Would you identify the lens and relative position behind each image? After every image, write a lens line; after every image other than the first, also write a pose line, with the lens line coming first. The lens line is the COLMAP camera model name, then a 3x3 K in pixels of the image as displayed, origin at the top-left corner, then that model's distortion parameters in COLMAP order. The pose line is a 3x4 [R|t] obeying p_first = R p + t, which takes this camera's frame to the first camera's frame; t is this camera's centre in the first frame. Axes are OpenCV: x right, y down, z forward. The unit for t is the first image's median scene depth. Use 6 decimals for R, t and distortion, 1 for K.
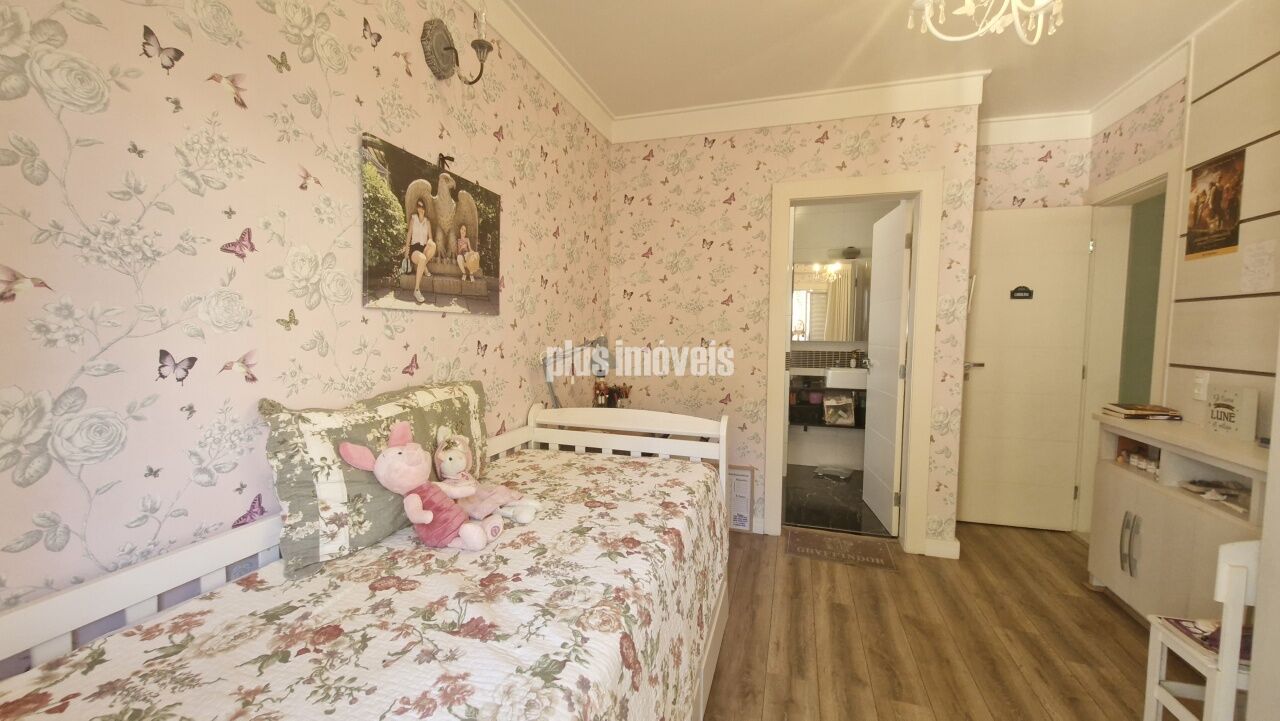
lens RADIAL K [[503.1, 0, 634.1], [0, 503.1, 360.0], [0, 0, 1]] dist [0.006898, -0.004578]
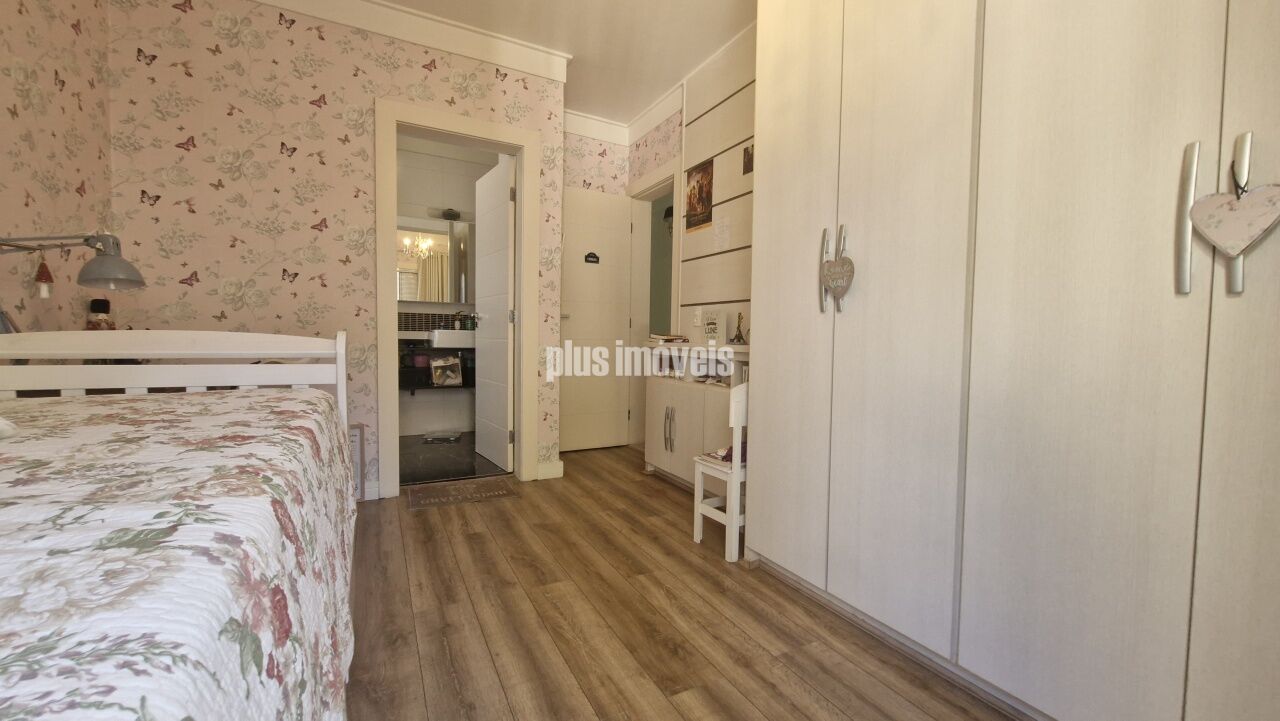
lens RADIAL K [[503.1, 0, 634.1], [0, 503.1, 360.0], [0, 0, 1]] dist [0.006898, -0.004578]
pose [[0.702939, -0.030121, 0.710613, -0.053353], [0.036118, 0.999326, 0.006630, 0.134572], [-0.710333, 0.021005, 0.703552, 0.075451]]
